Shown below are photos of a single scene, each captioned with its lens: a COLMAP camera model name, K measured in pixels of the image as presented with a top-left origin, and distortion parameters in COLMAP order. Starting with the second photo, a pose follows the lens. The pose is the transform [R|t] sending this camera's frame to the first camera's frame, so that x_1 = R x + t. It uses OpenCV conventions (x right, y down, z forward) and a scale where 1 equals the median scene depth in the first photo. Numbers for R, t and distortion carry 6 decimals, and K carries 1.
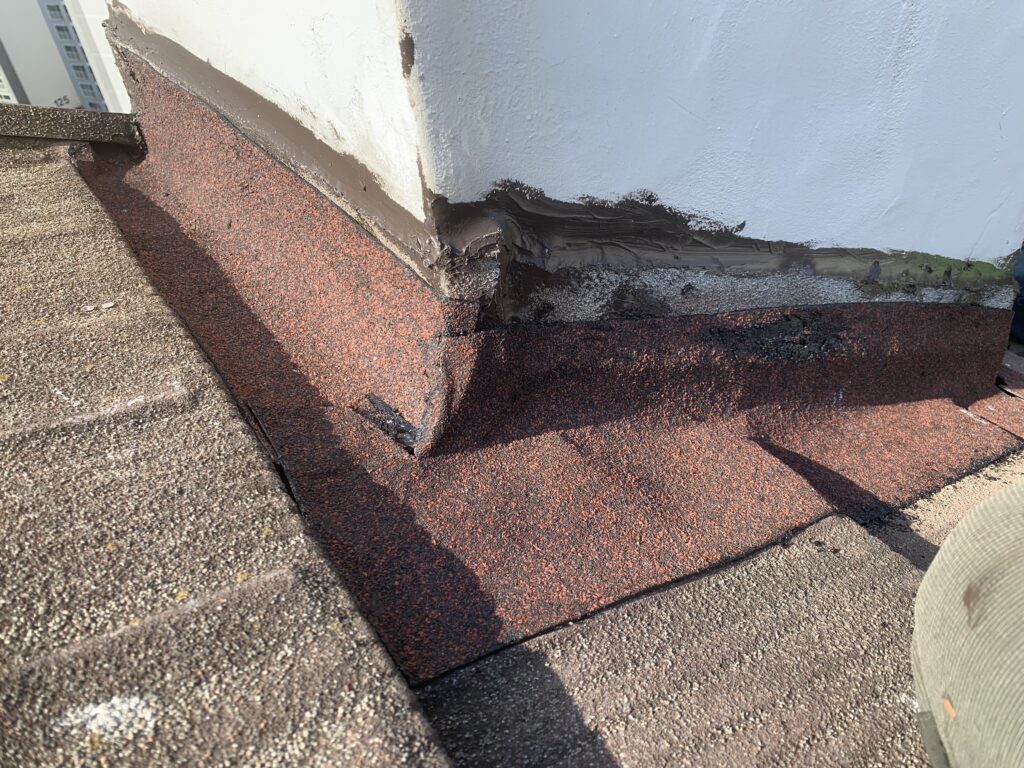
lens RADIAL K [[772.1, 0, 512.0], [0, 772.1, 384.0], [0, 0, 1]] dist [0.019959, -0.038749]
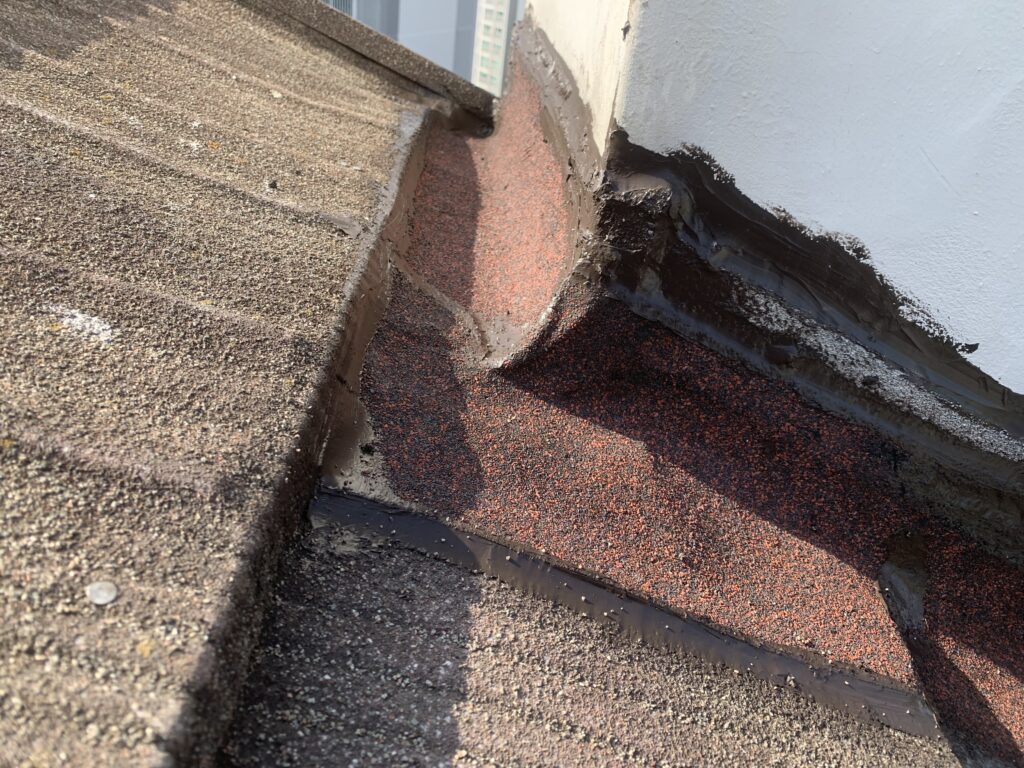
lens RADIAL K [[783.0, 0, 512.0], [0, 783.0, 384.0], [0, 0, 1]] dist [0.000071, -0.011938]
pose [[0.814871, 0.428293, -0.390578, 0.339475], [-0.490217, 0.868779, -0.070080, 0.191562], [0.309311, 0.248574, 0.917898, 0.107308]]
